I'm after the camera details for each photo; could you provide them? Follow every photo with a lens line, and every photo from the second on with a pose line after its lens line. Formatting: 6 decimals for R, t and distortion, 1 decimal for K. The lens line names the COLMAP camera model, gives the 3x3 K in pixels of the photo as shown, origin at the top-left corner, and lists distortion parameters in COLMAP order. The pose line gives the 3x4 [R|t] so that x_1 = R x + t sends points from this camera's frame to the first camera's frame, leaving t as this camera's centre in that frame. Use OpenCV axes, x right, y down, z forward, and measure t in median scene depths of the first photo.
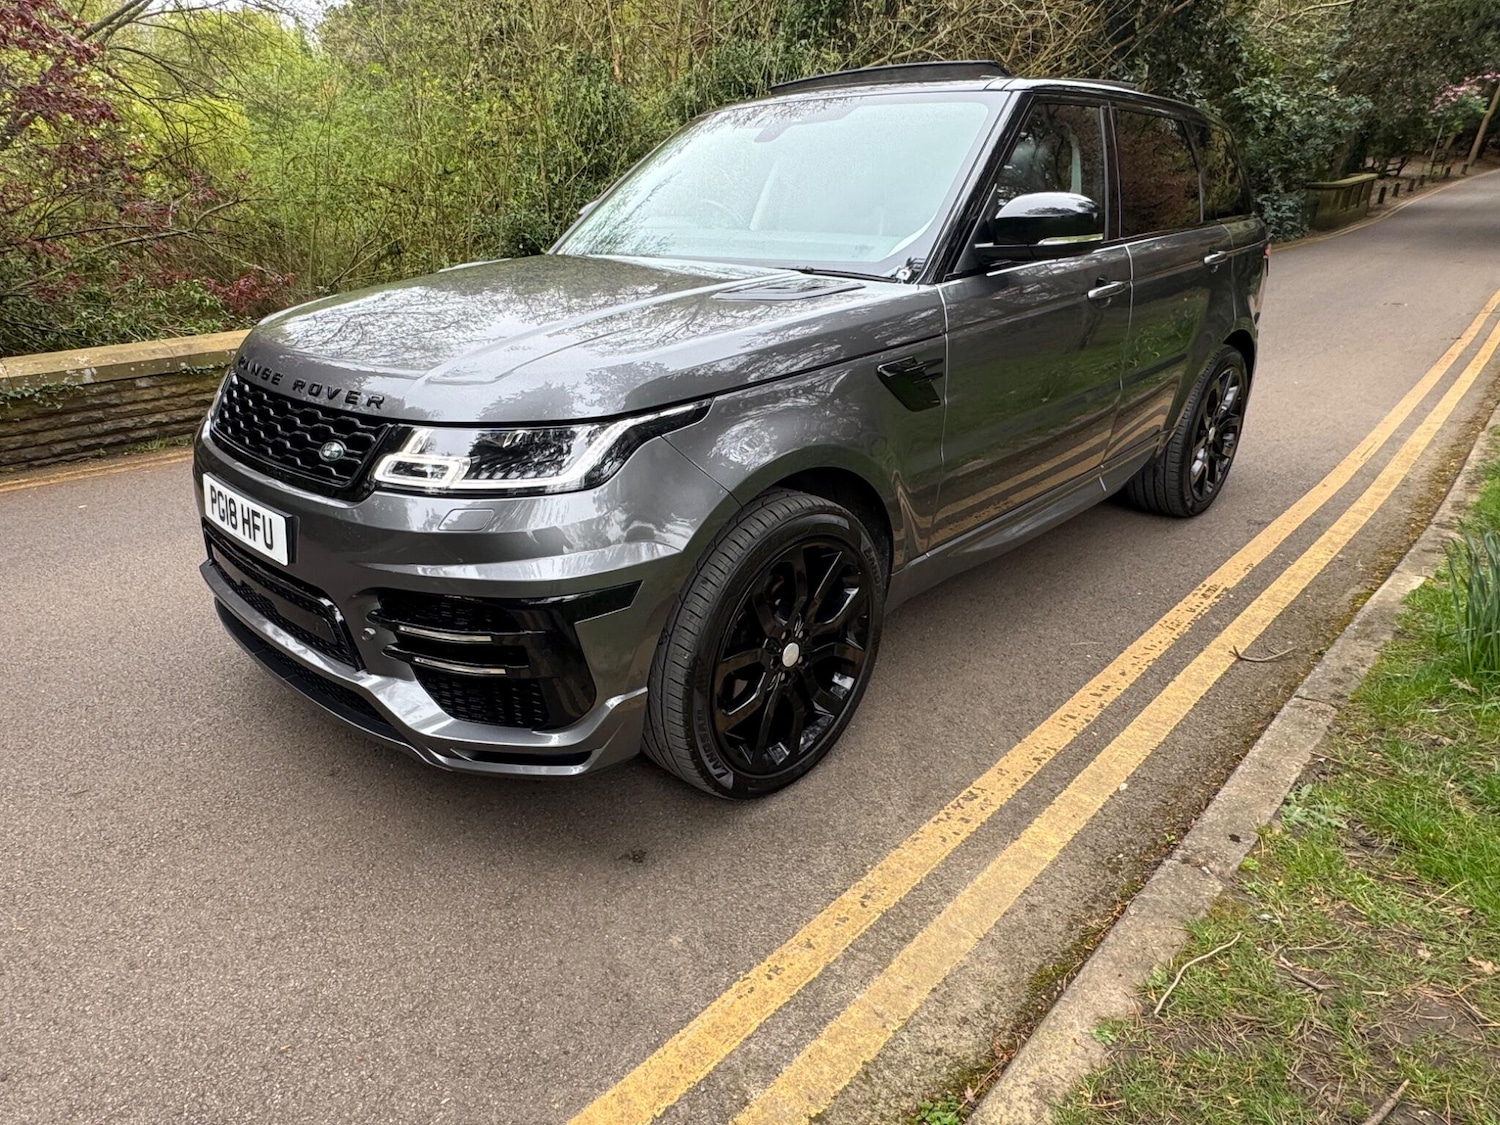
lens RADIAL K [[934.0, 0, 676.8], [0, 934.0, 572.9], [0, 0, 1]] dist [-0.001044, 0.000376]
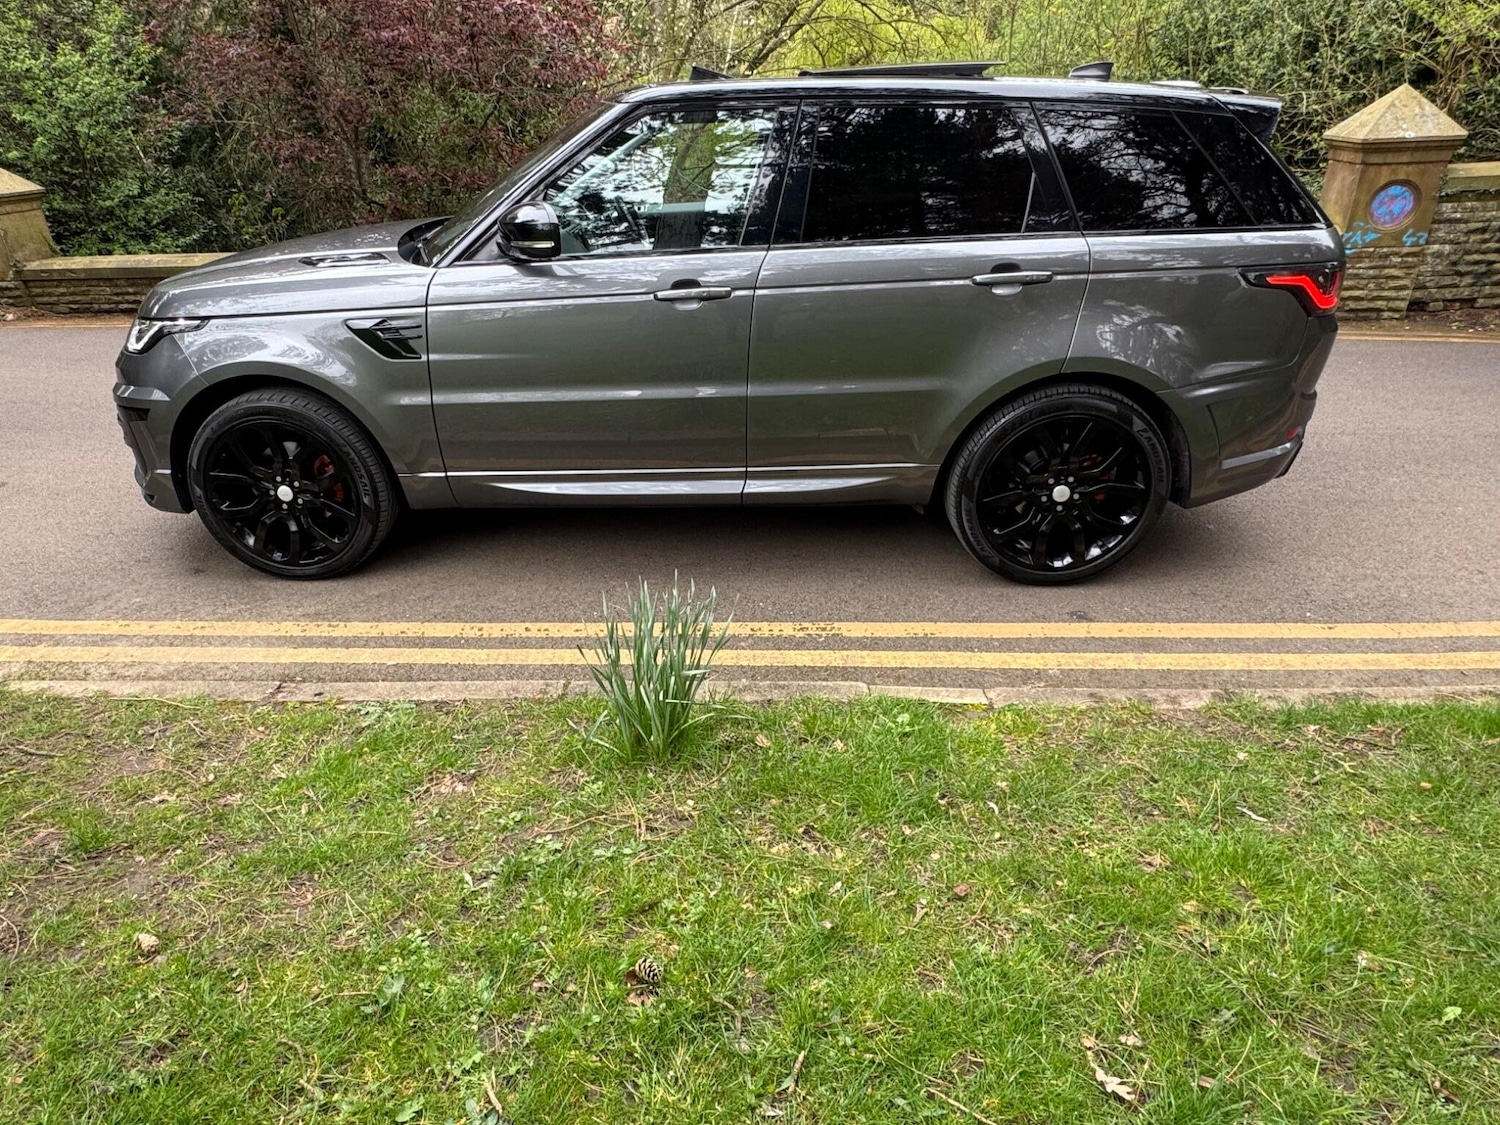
lens RADIAL K [[934.0, 0, 676.8], [0, 934.0, 572.9], [0, 0, 1]] dist [-0.001044, 0.000376]
pose [[0.672043, 0.333692, -0.661066, 1.547435], [-0.273485, 0.941446, 0.197196, -0.260005], [0.688160, 0.048267, 0.723952, 0.300535]]
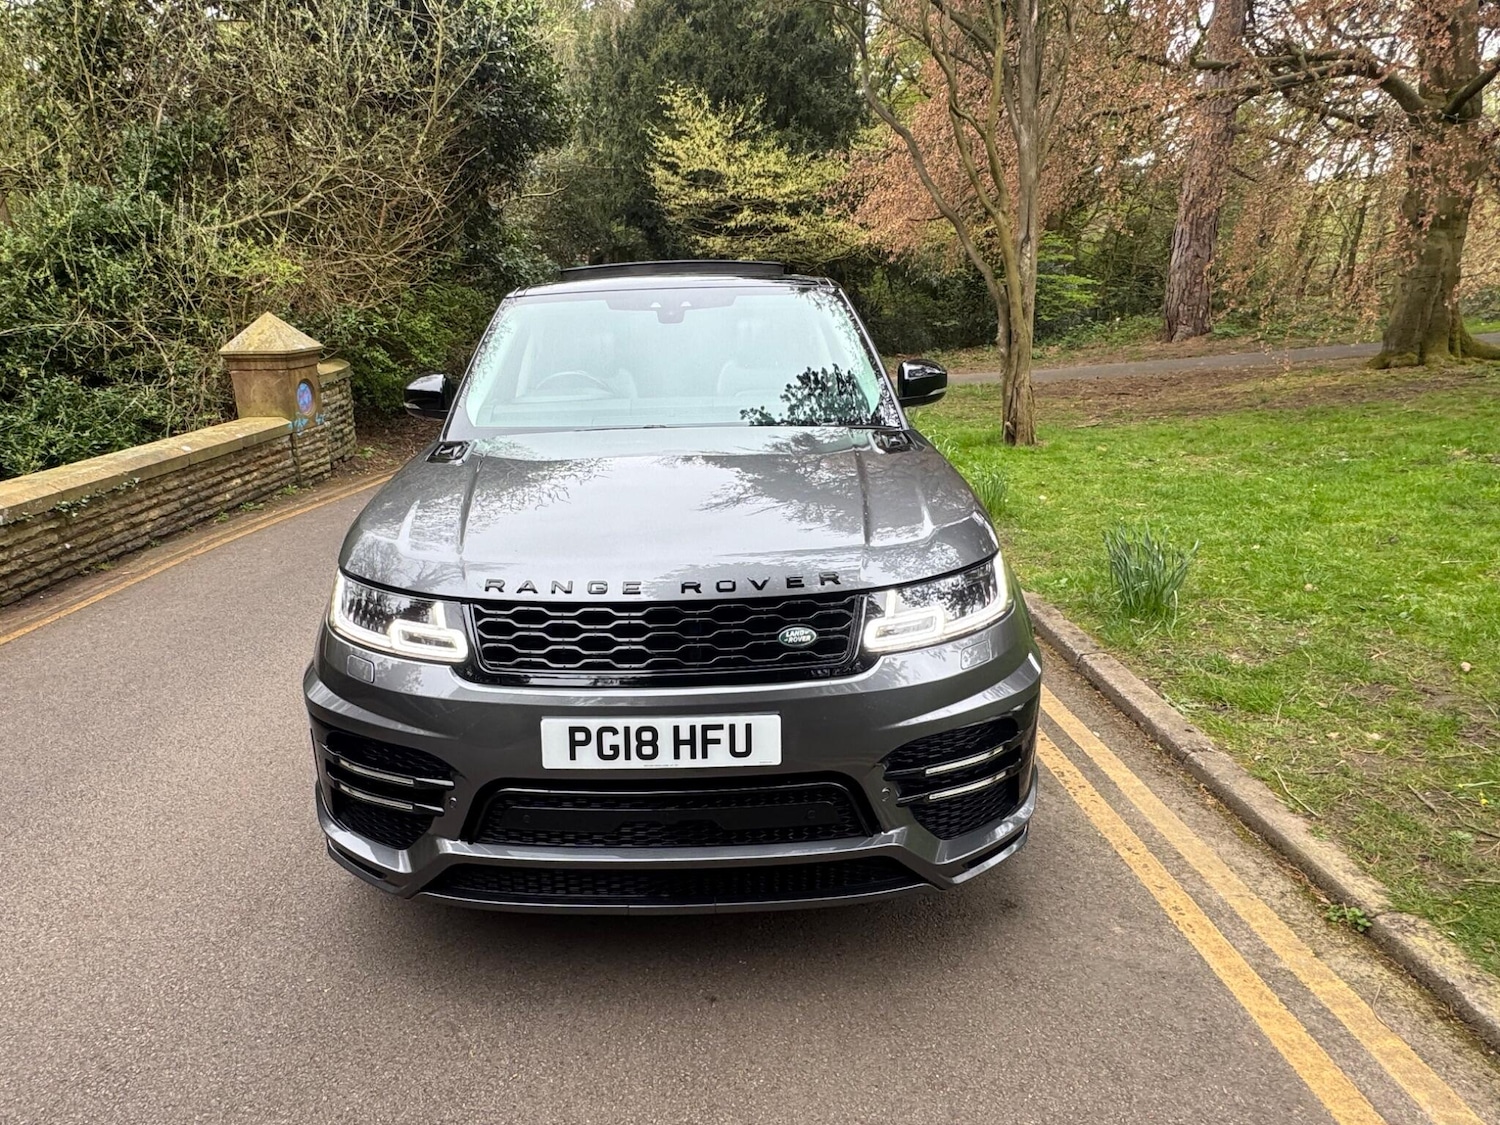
lens RADIAL K [[934.0, 0, 676.8], [0, 934.0, 572.9], [0, 0, 1]] dist [-0.001044, 0.000376]
pose [[0.702560, -0.193651, 0.684769, -0.959413], [0.284812, 0.958349, -0.021193, -0.178191], [-0.652144, 0.209920, 0.728452, 0.278271]]
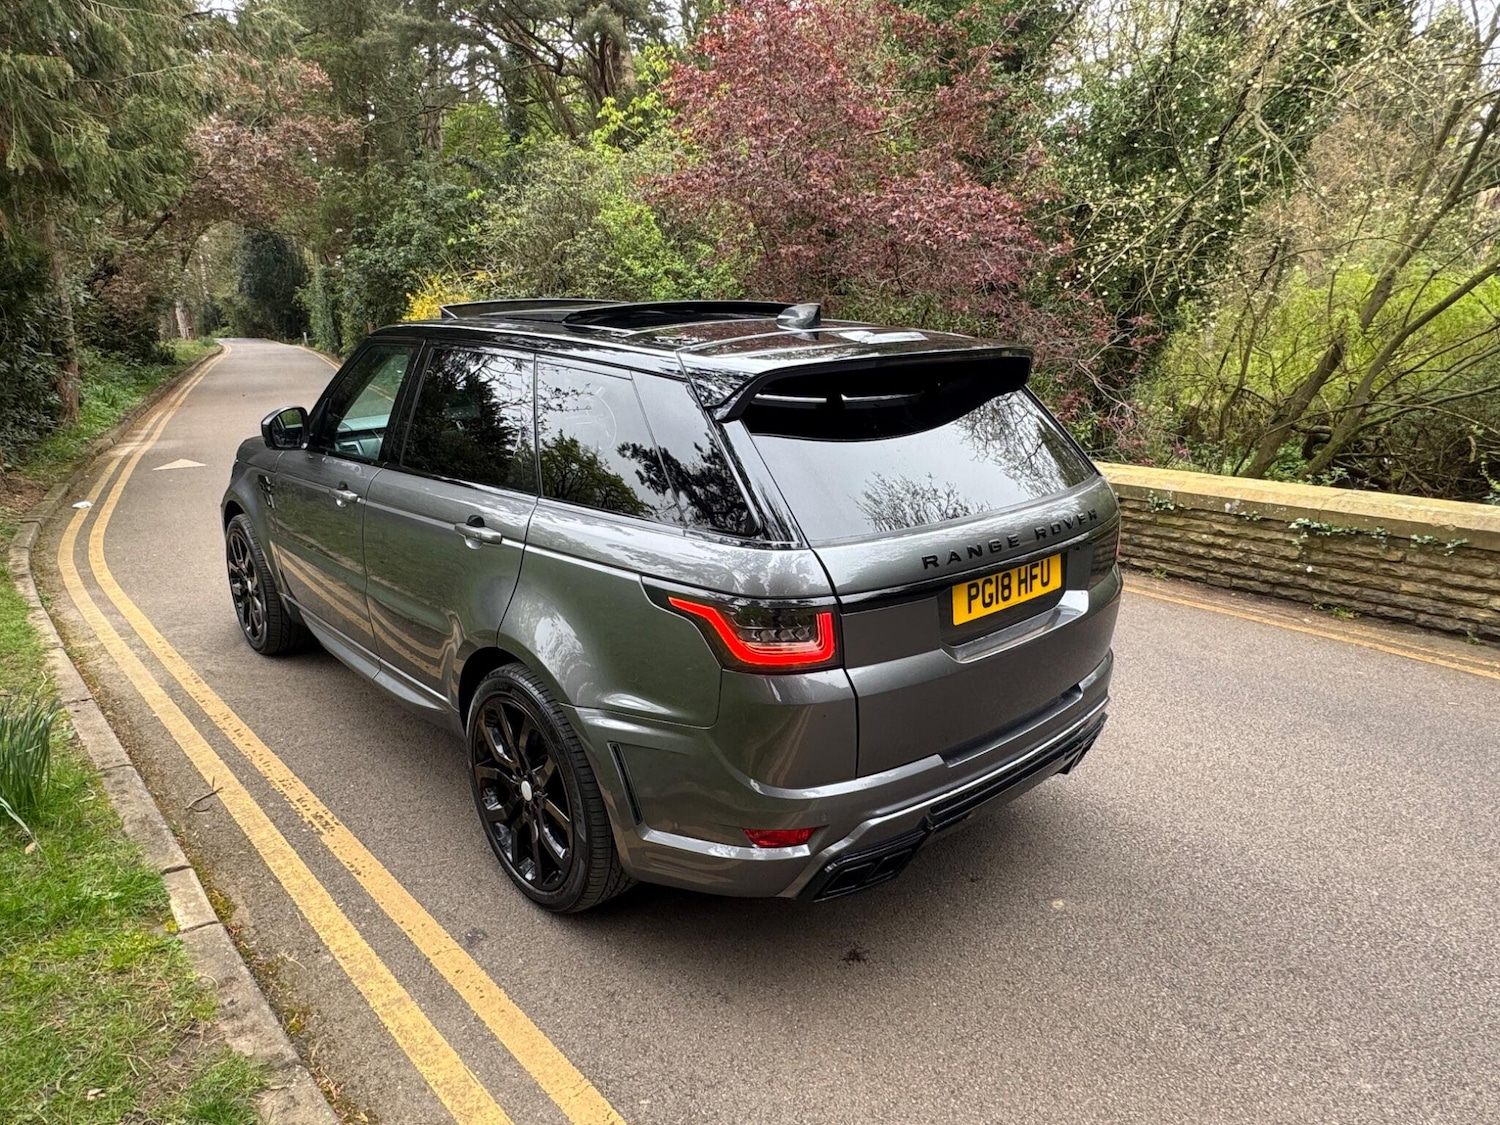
lens RADIAL K [[934.0, 0, 676.8], [0, 934.0, 572.9], [0, 0, 1]] dist [-0.001044, 0.000376]
pose [[-0.084507, 0.297051, -0.951115, 1.985653], [-0.364545, 0.879137, 0.306961, -0.918959], [0.927343, 0.372664, 0.033995, 1.730048]]
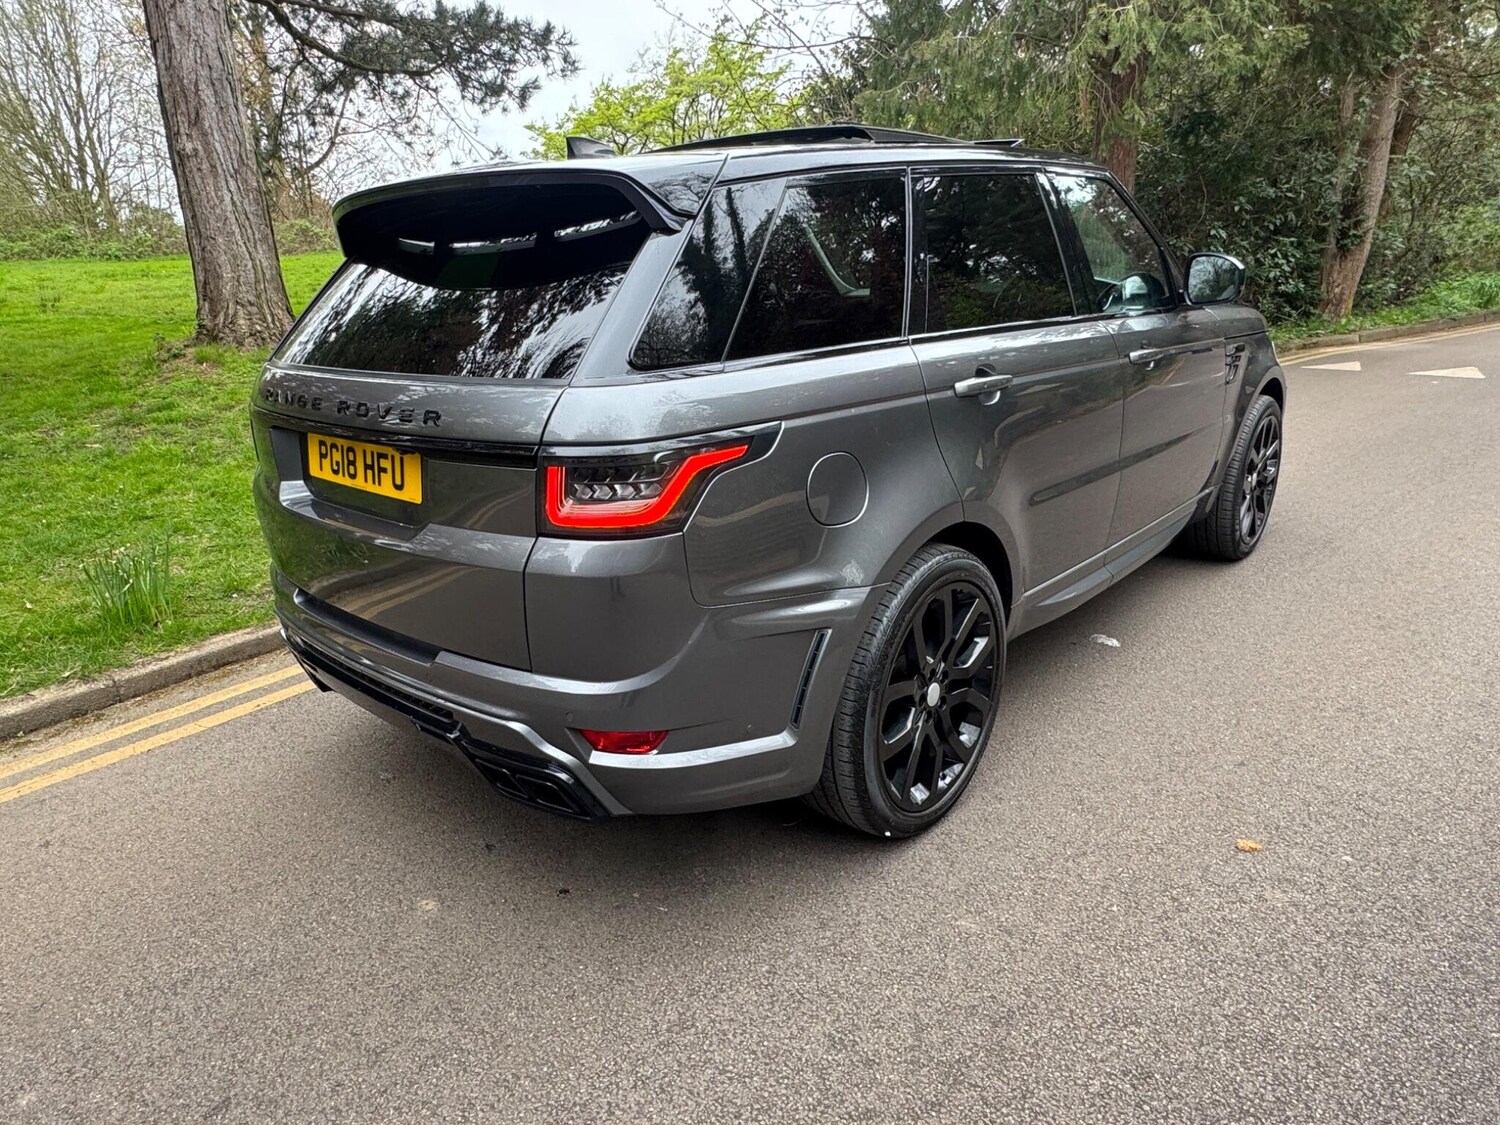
lens RADIAL K [[934.0, 0, 676.8], [0, 934.0, 572.9], [0, 0, 1]] dist [-0.001044, 0.000376]
pose [[-0.996830, 0.078743, -0.011383, 0.696350], [0.051981, 0.752876, 0.656106, -1.213343], [0.060234, 0.653435, -0.754583, 2.865709]]
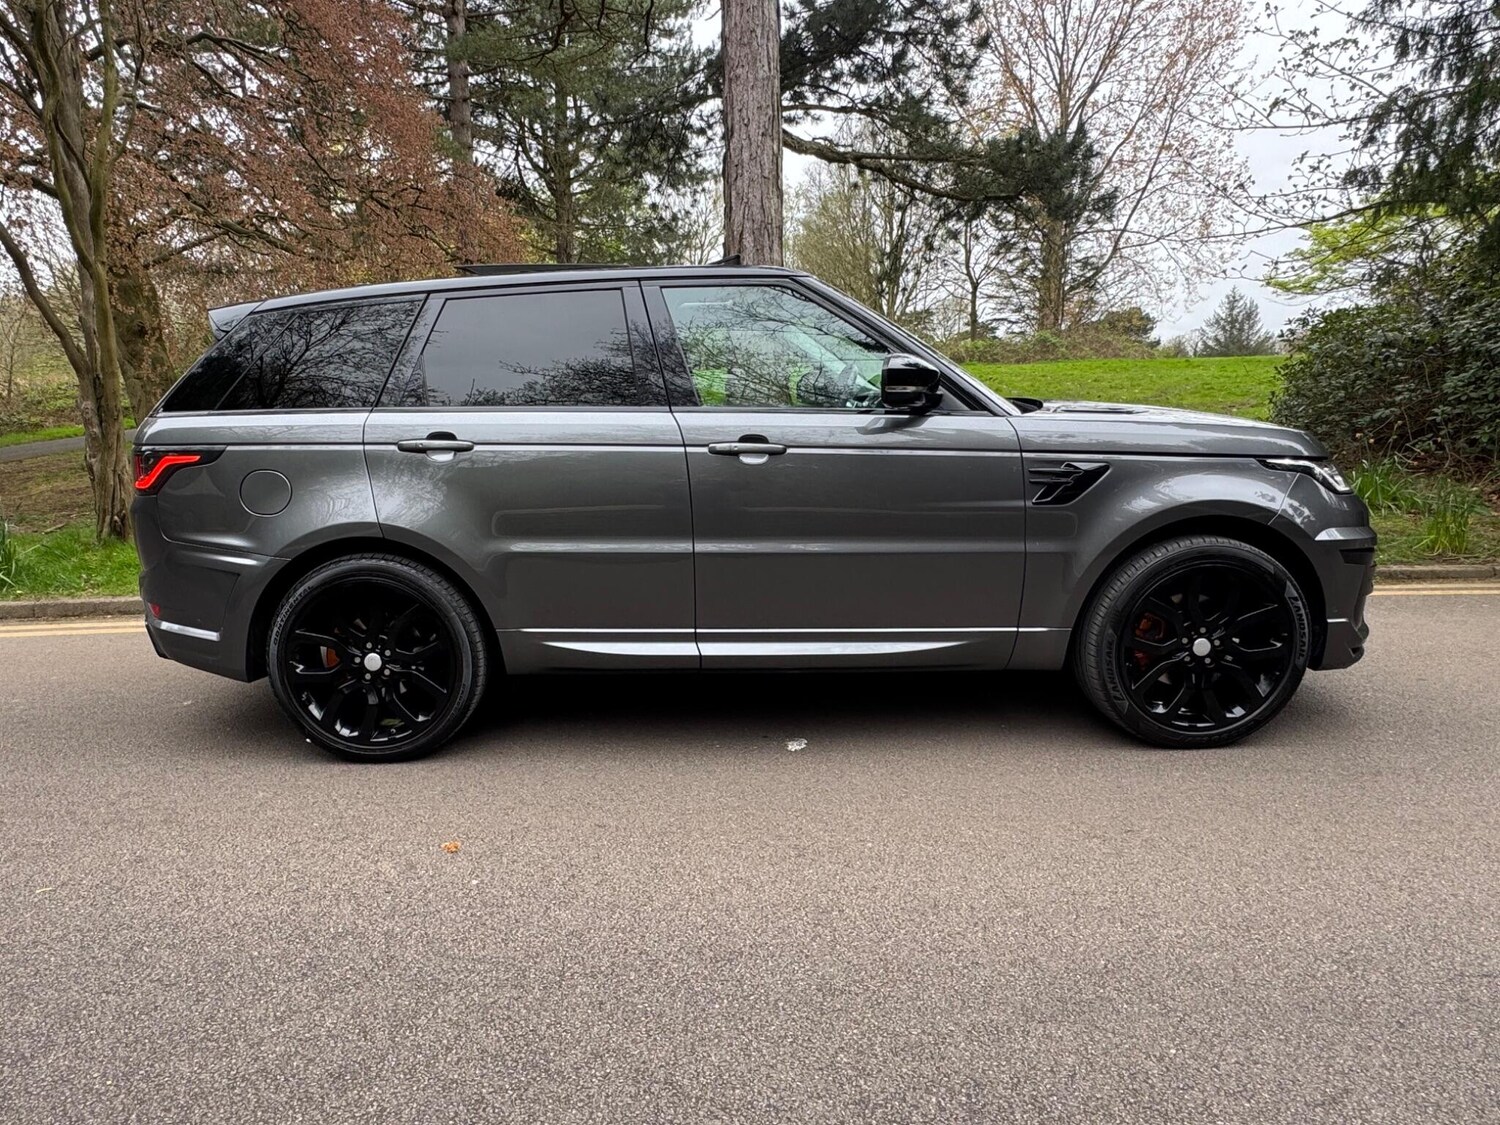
lens RADIAL K [[934.0, 0, 676.8], [0, 934.0, 572.9], [0, 0, 1]] dist [-0.001044, 0.000376]
pose [[-0.718446, -0.088845, 0.689885, -0.807067], [0.301827, 0.853754, 0.424270, -1.012188], [-0.626686, 0.513041, -0.586560, 2.677465]]
